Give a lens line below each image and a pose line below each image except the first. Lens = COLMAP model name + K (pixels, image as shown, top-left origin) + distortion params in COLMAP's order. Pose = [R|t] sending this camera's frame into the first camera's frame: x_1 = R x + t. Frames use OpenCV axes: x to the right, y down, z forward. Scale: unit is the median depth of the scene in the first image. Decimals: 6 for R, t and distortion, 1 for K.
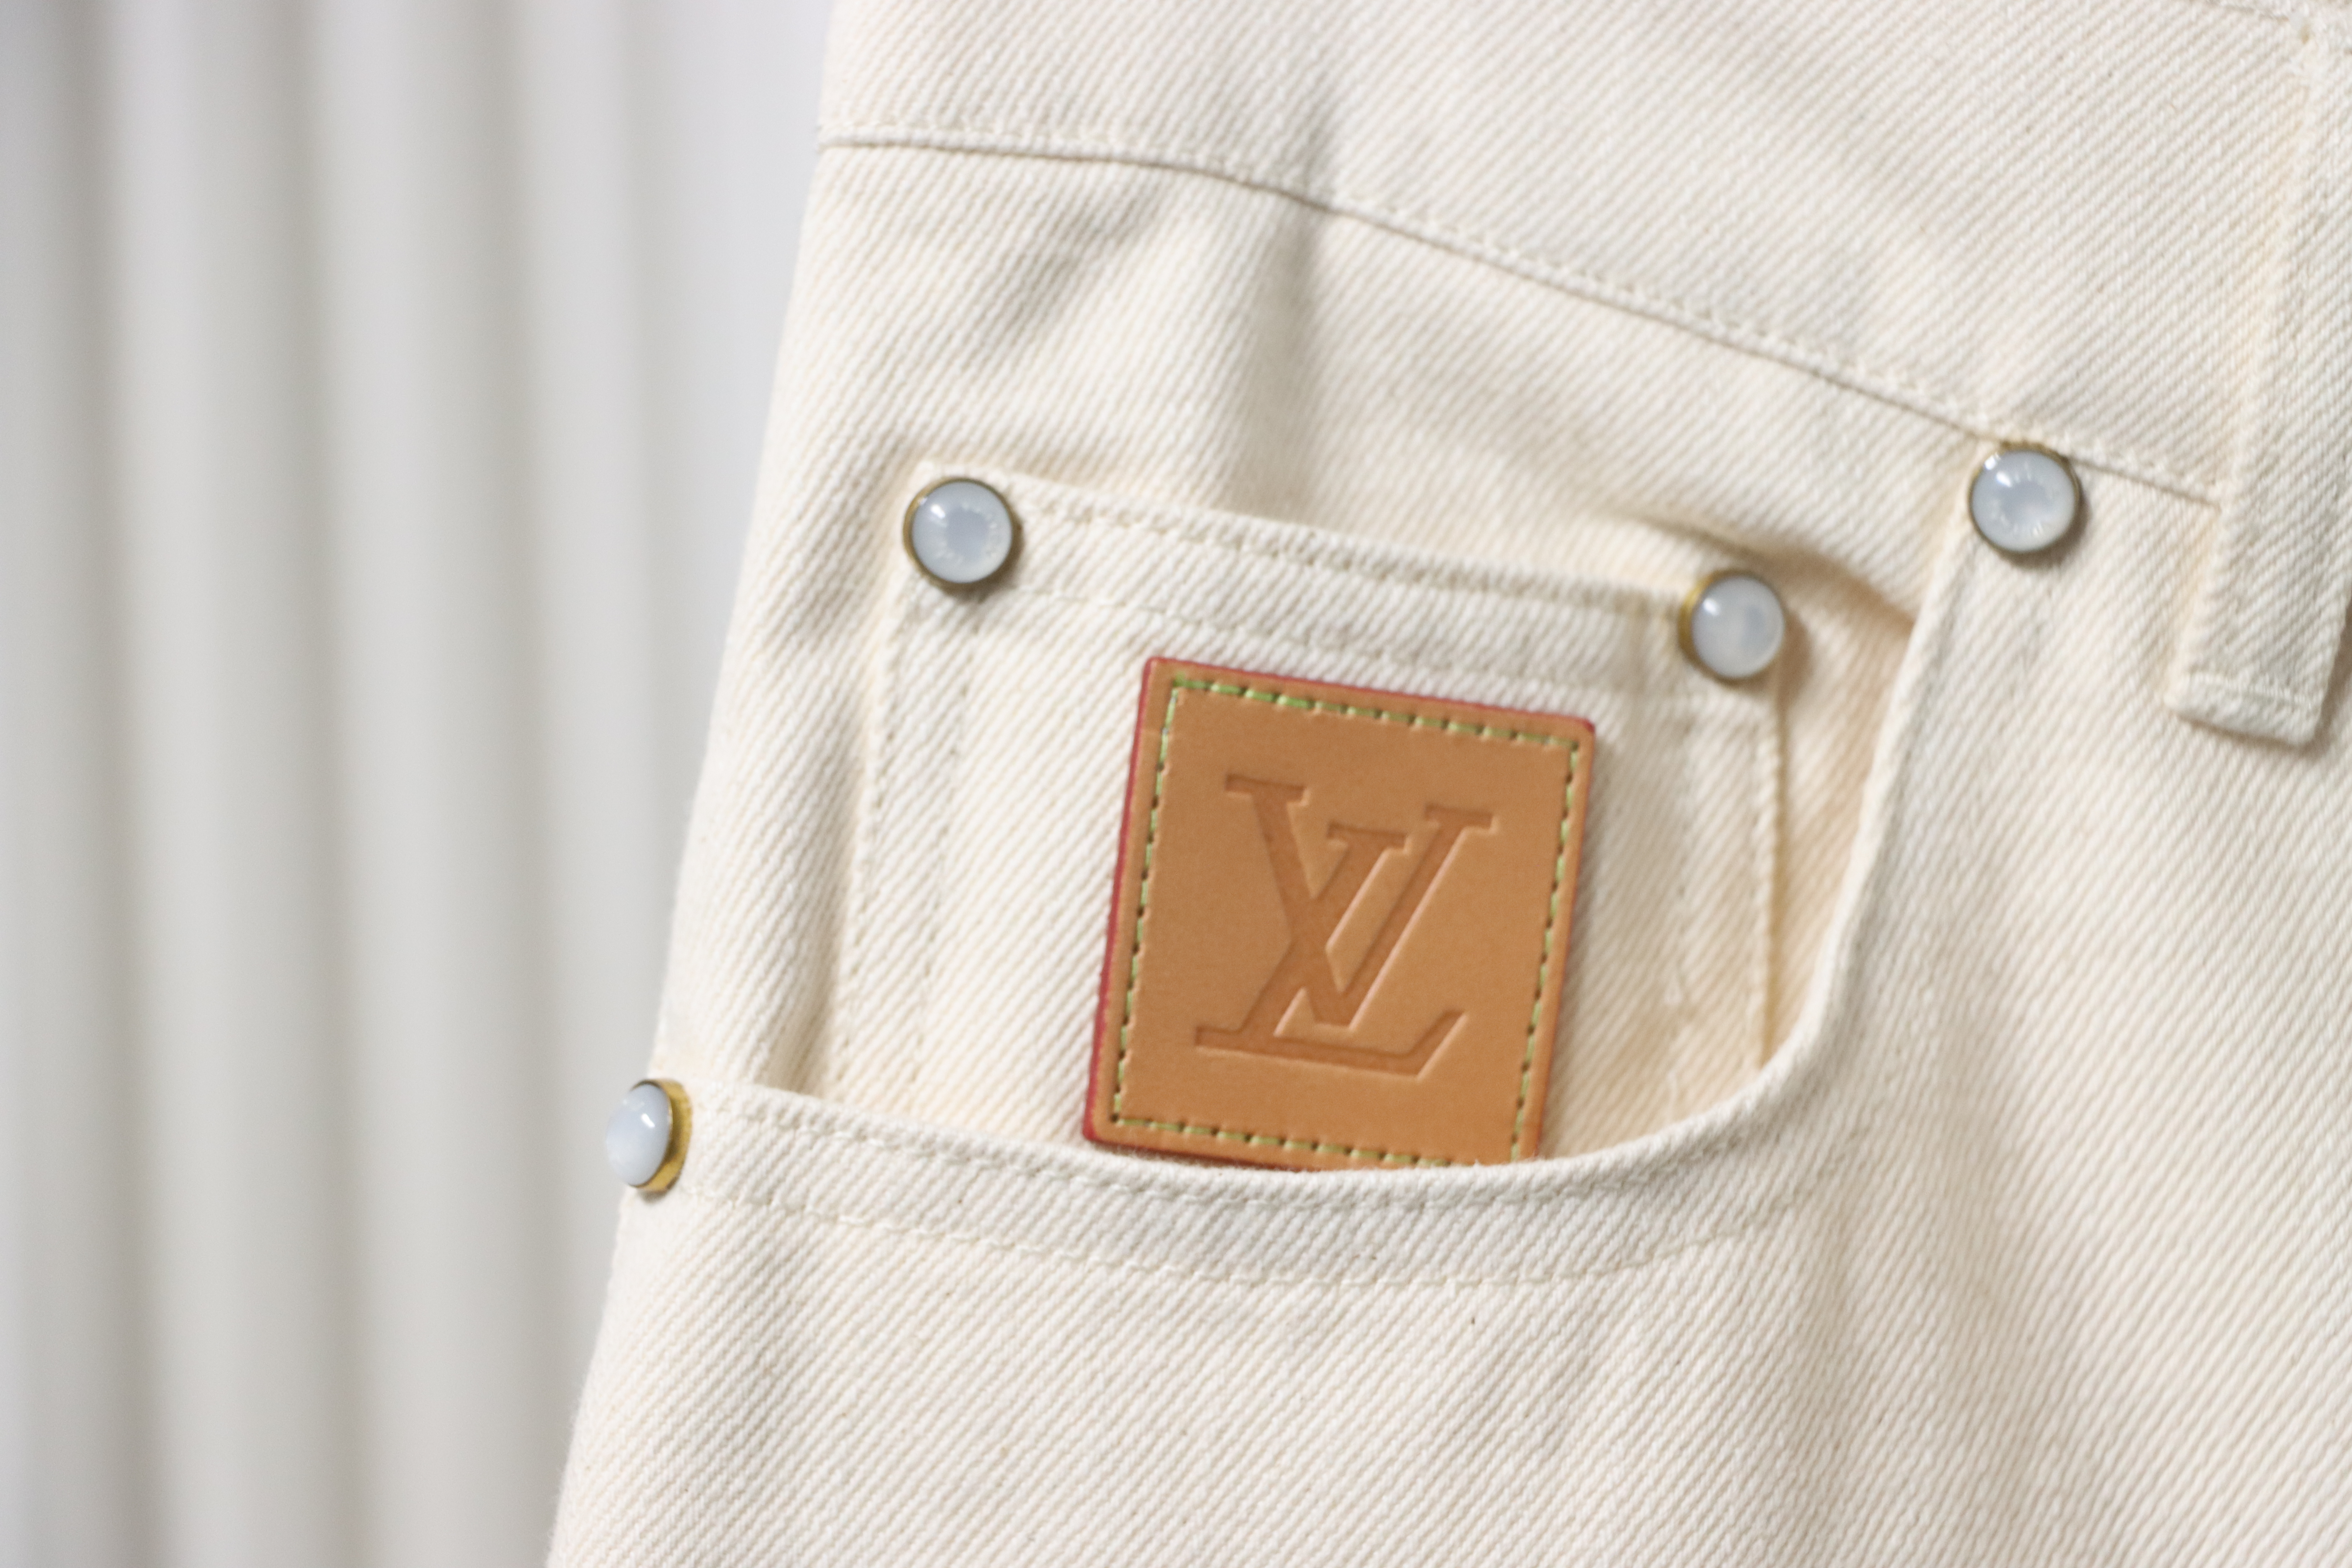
lens RADIAL K [[15223.1, 0, 1175.6], [0, 15223.1, 804.4], [0, 0, 1]] dist [2.210960, 0.000000]
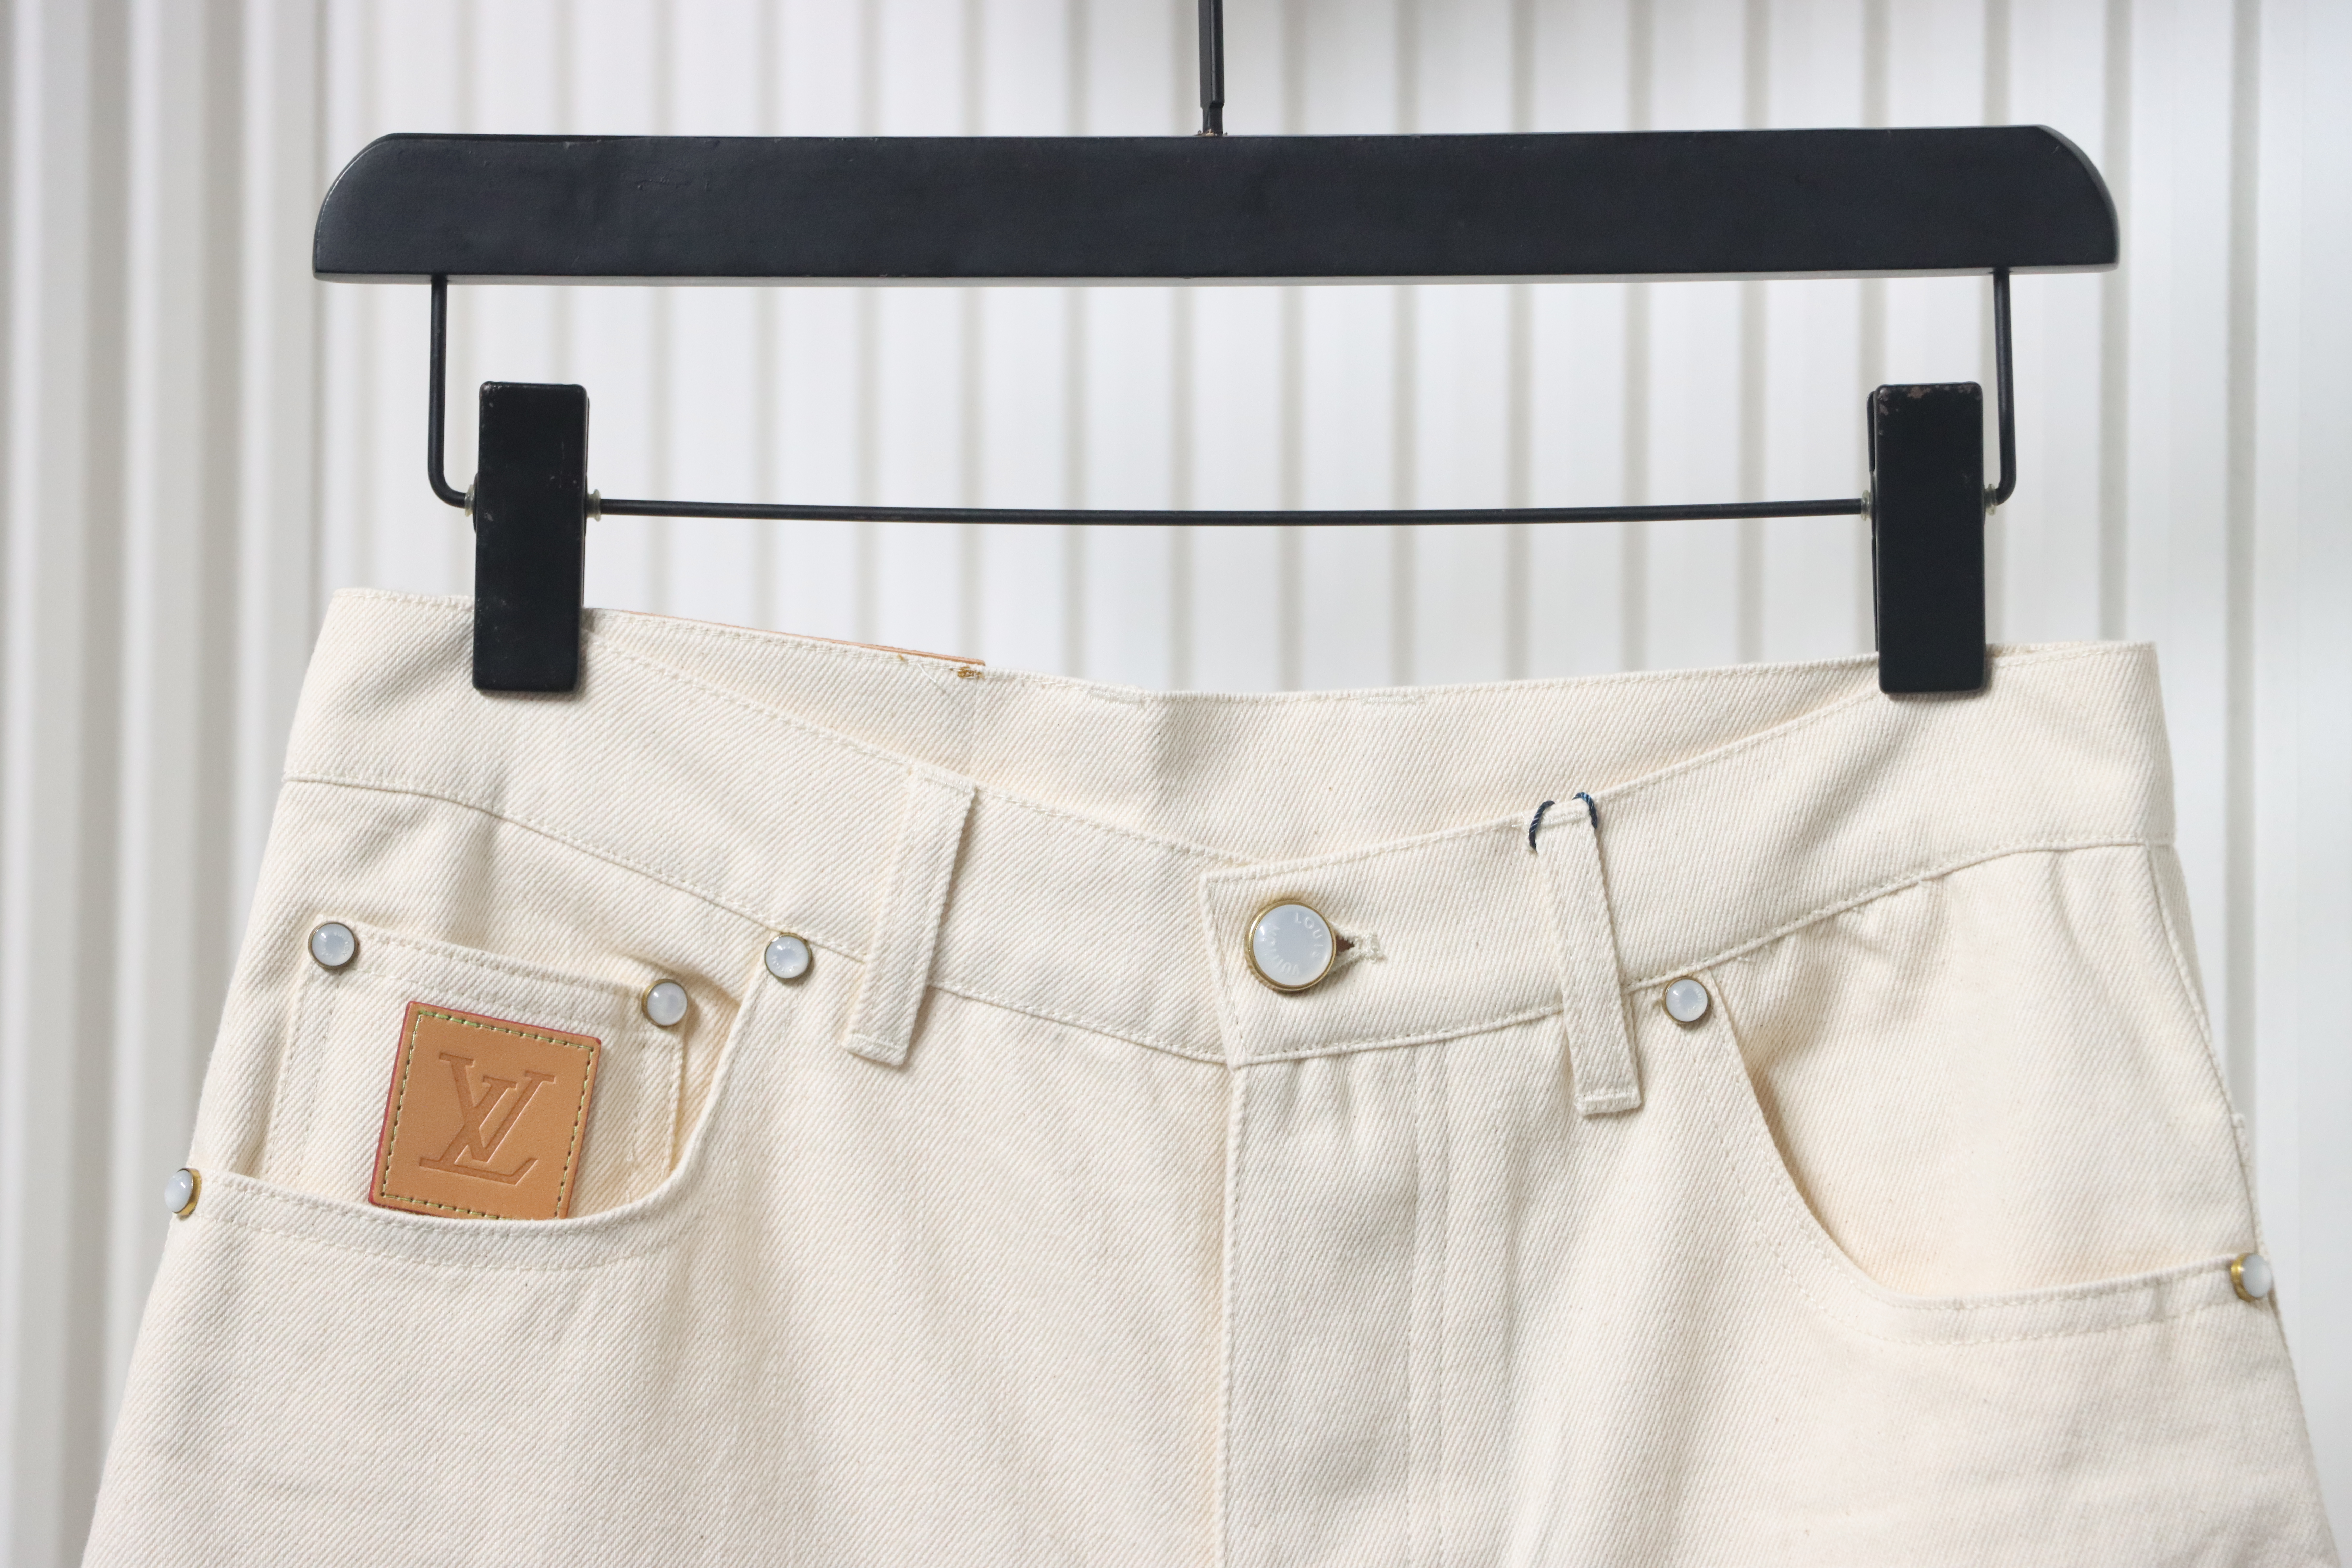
lens RADIAL K [[15223.1, 0, 1180.7], [0, 15223.1, 783.0], [0, 0, 1]] dist [2.210960, 0.000000]
pose [[0.998467, 0.055268, 0.003147, 0.107993], [-0.055092, 0.997634, -0.041119, 0.047566], [-0.005412, 0.040883, 0.999149, -1.377743]]
